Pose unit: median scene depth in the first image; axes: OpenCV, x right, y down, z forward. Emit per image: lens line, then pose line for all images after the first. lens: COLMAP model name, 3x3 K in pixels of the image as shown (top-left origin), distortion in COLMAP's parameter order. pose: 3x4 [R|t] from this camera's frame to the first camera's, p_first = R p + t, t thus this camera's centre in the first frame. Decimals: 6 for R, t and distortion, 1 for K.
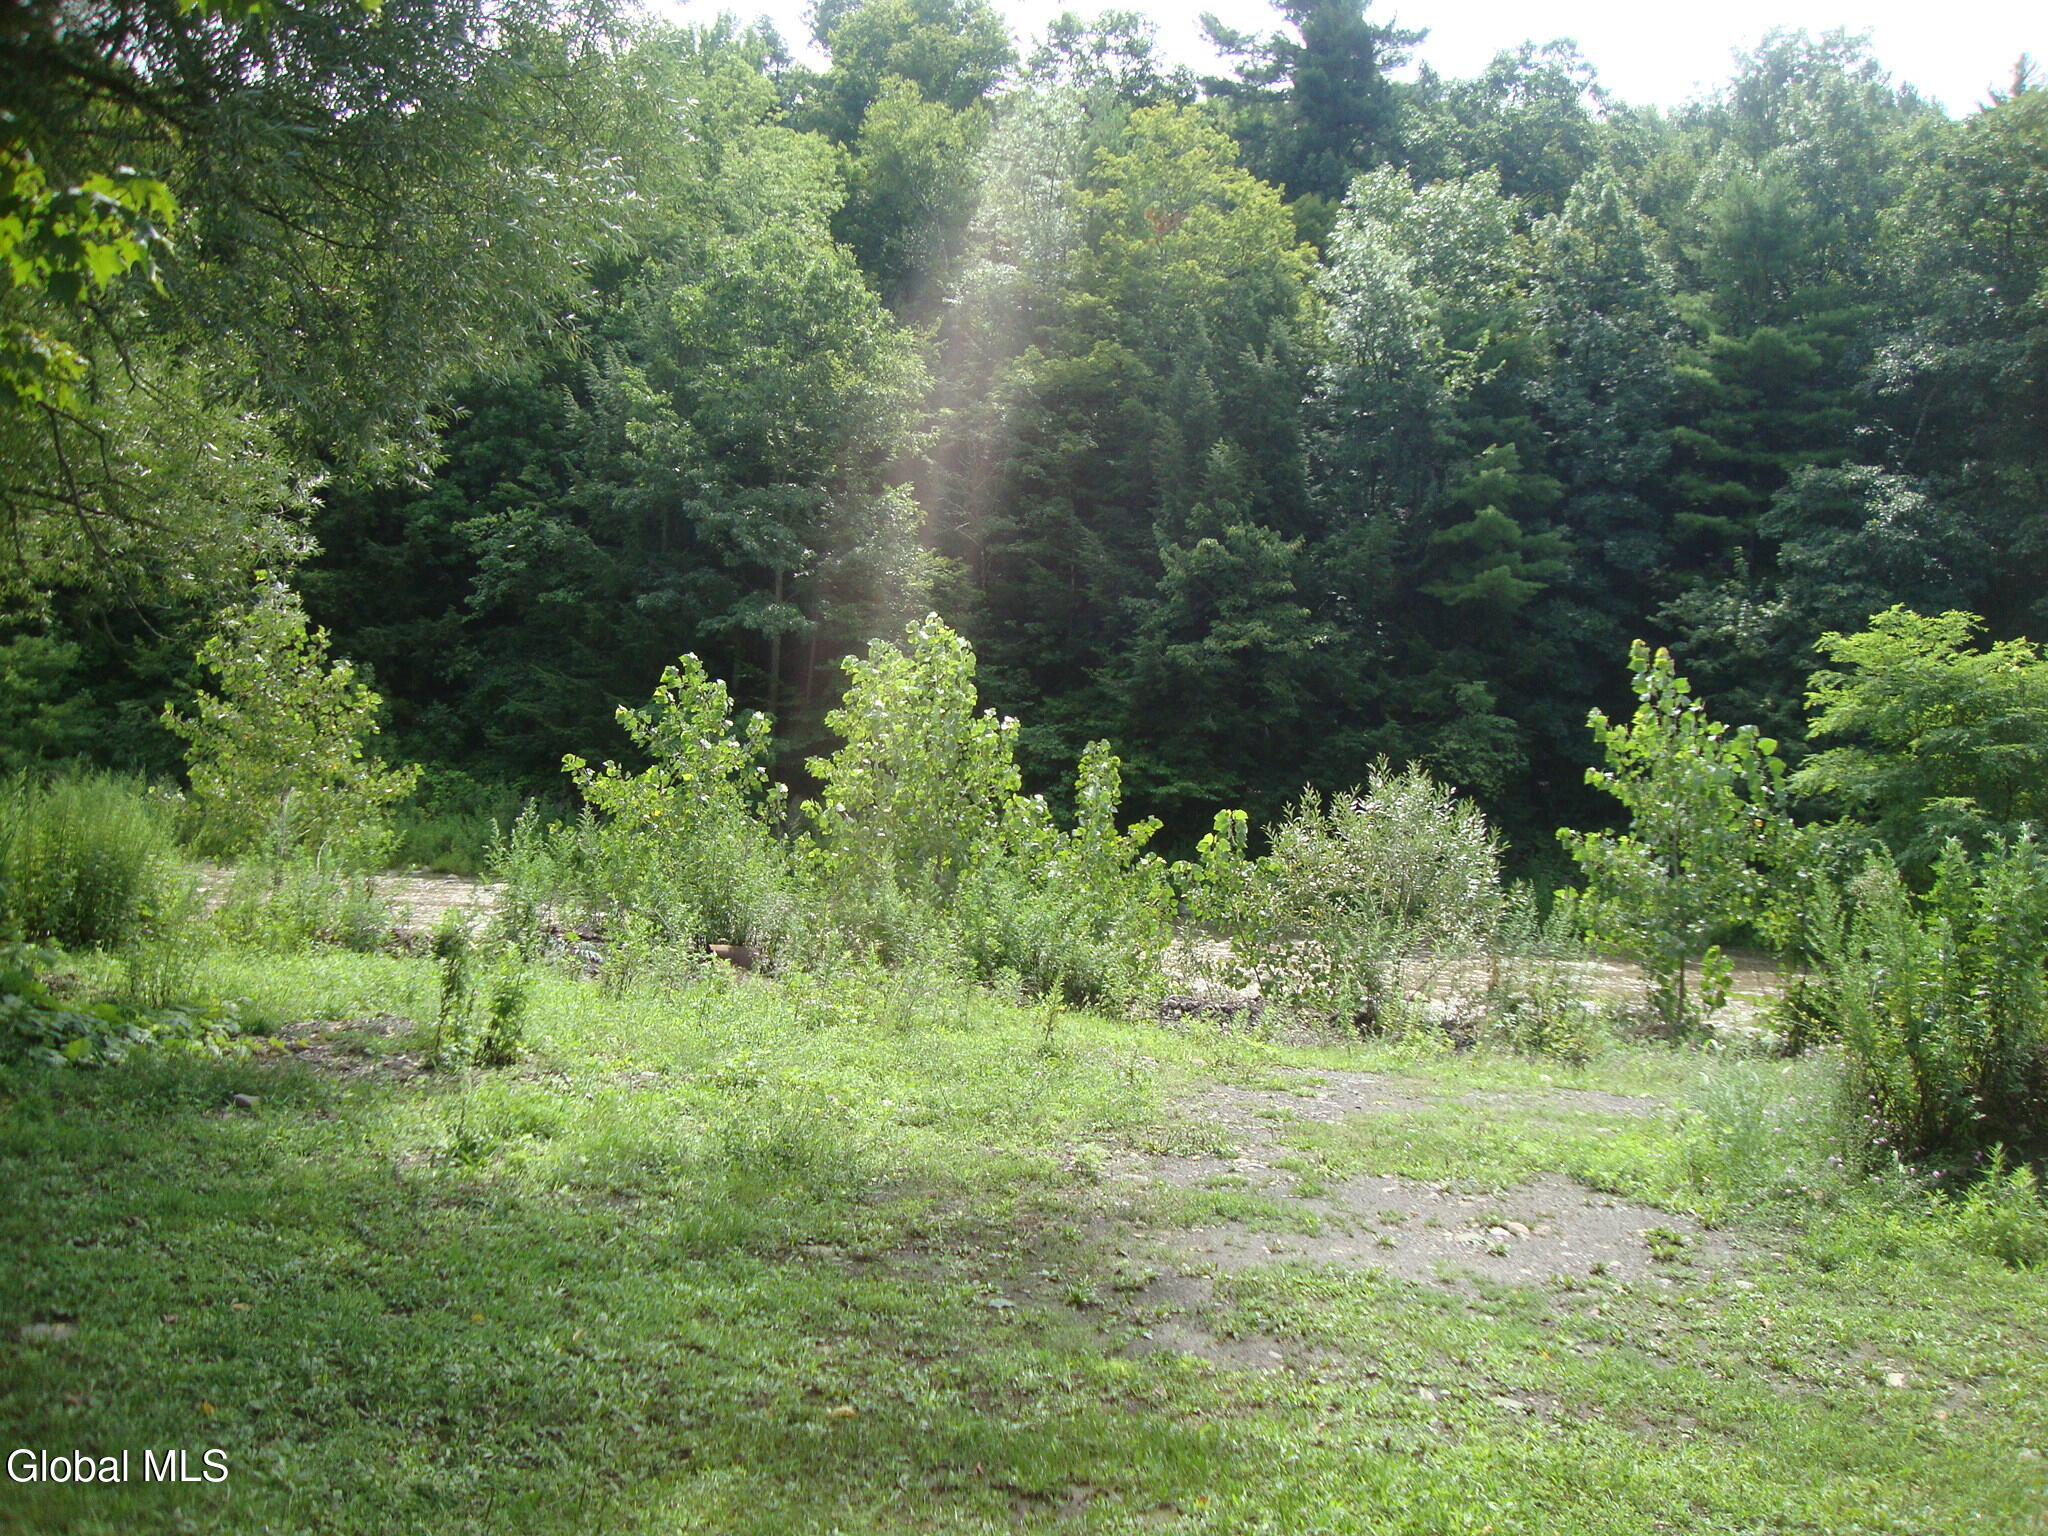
lens RADIAL K [[1822.3, 0, 1038.8], [0, 1822.3, 788.0], [0, 0, 1]] dist [-0.215856, 0.224915]
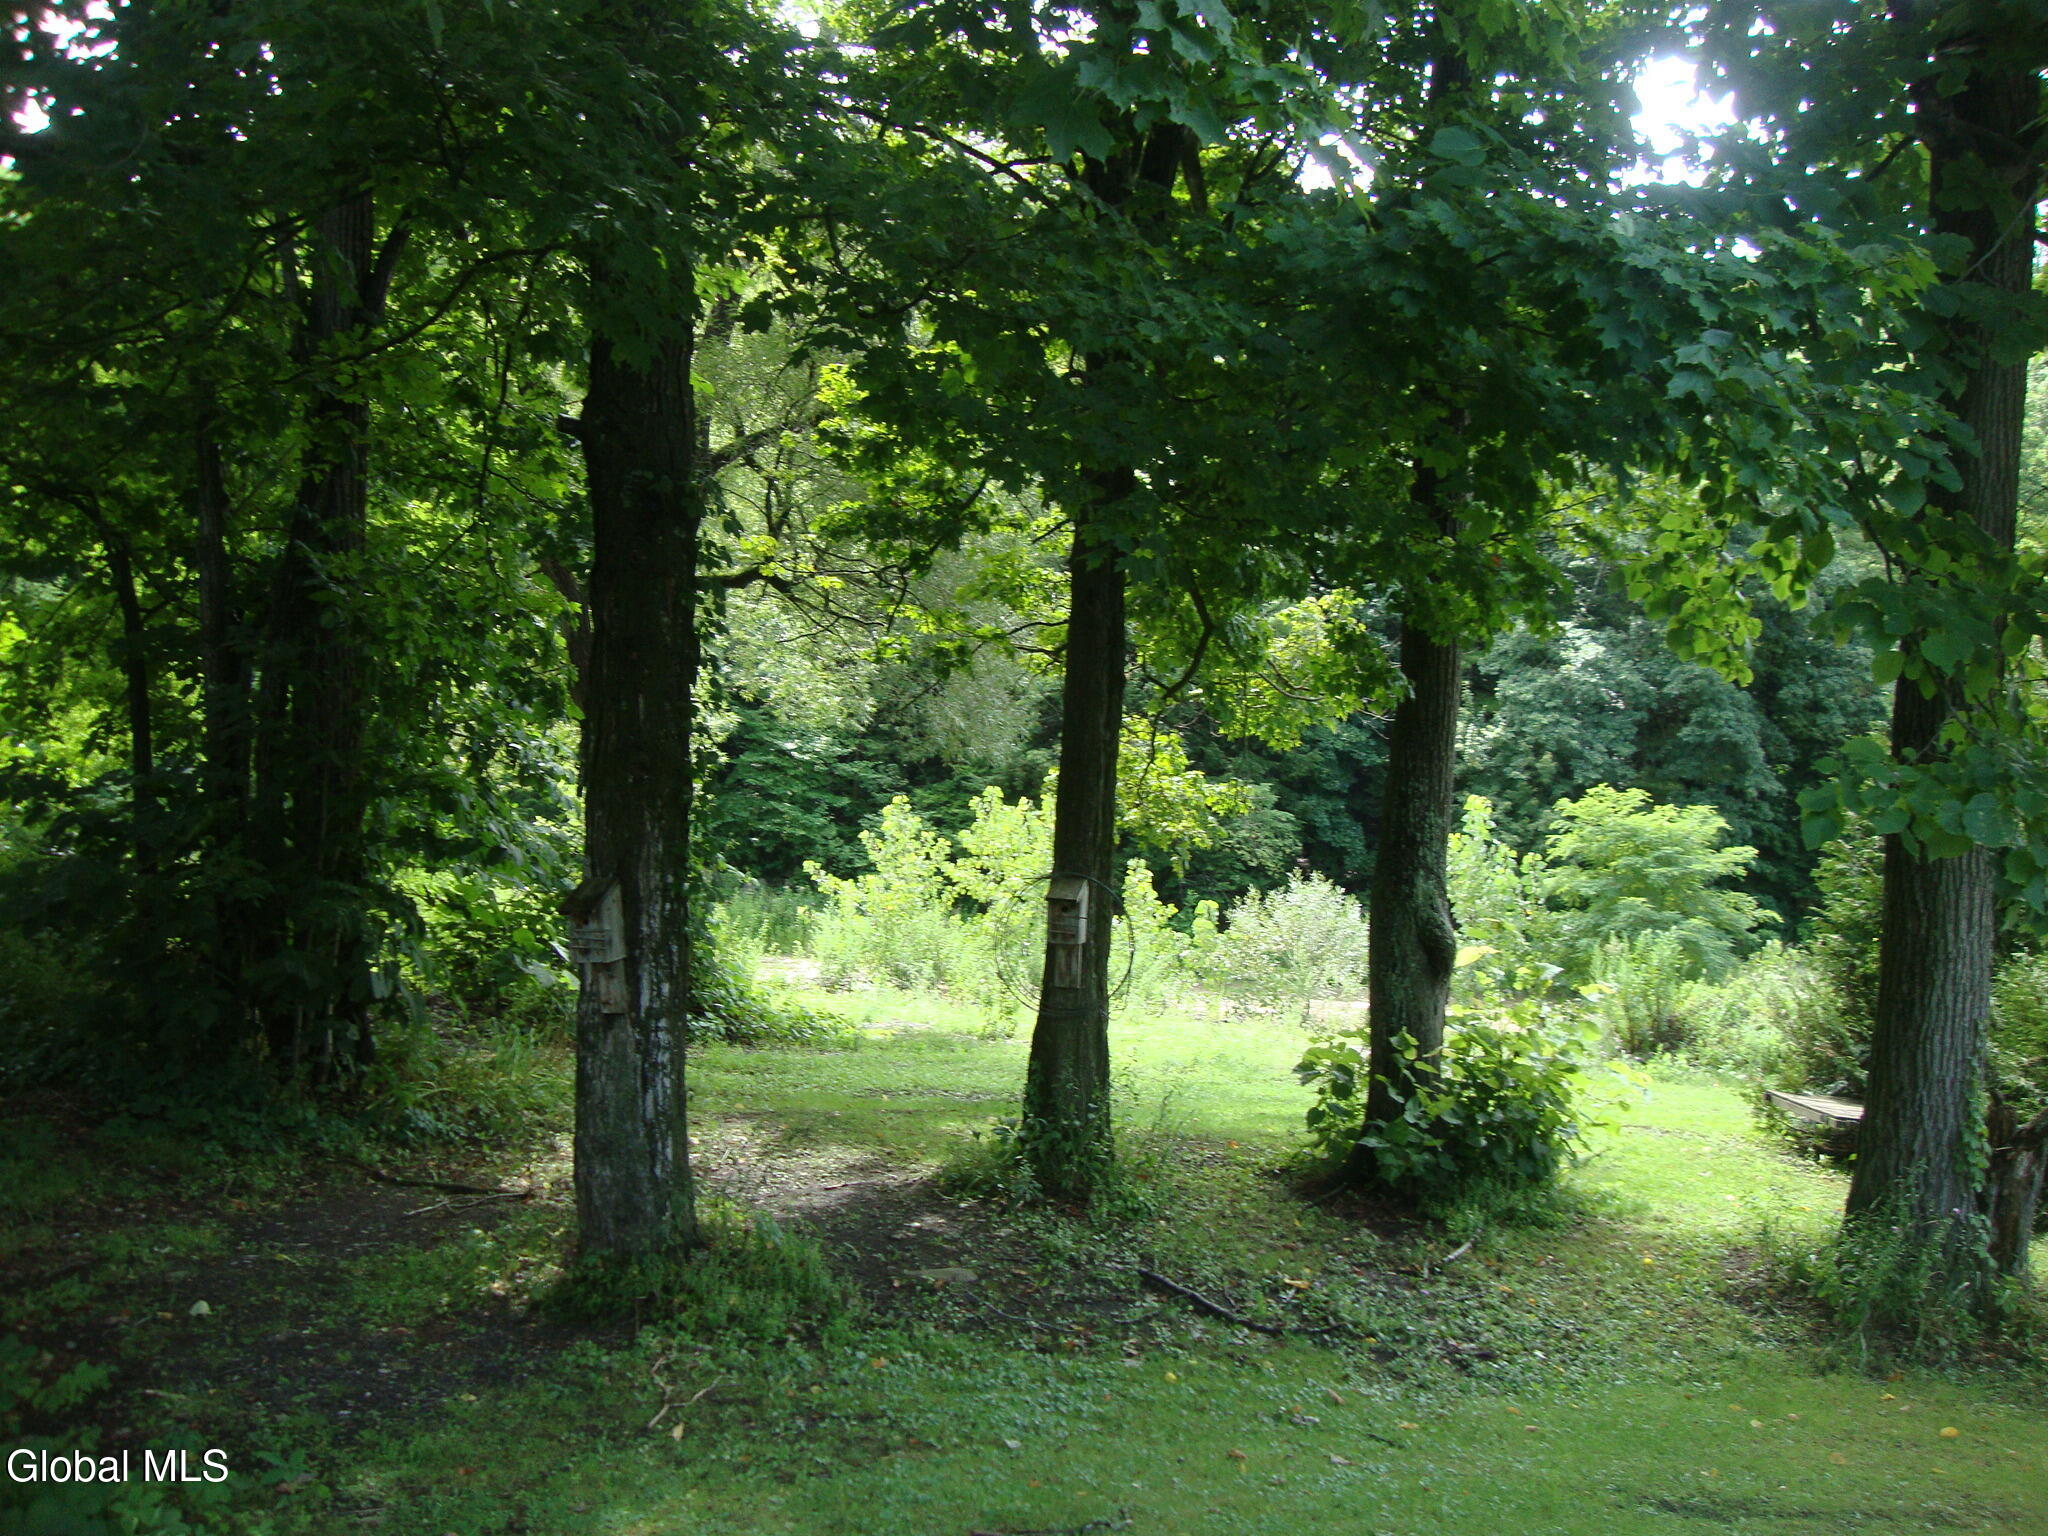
lens RADIAL K [[1822.3, 0, 1038.8], [0, 1822.3, 788.0], [0, 0, 1]] dist [-0.215856, 0.224915]
pose [[0.985328, 0.013604, 0.170128, -0.317702], [-0.008522, 0.999496, -0.030570, -0.037929], [-0.170458, 0.028672, 0.984948, -0.570110]]
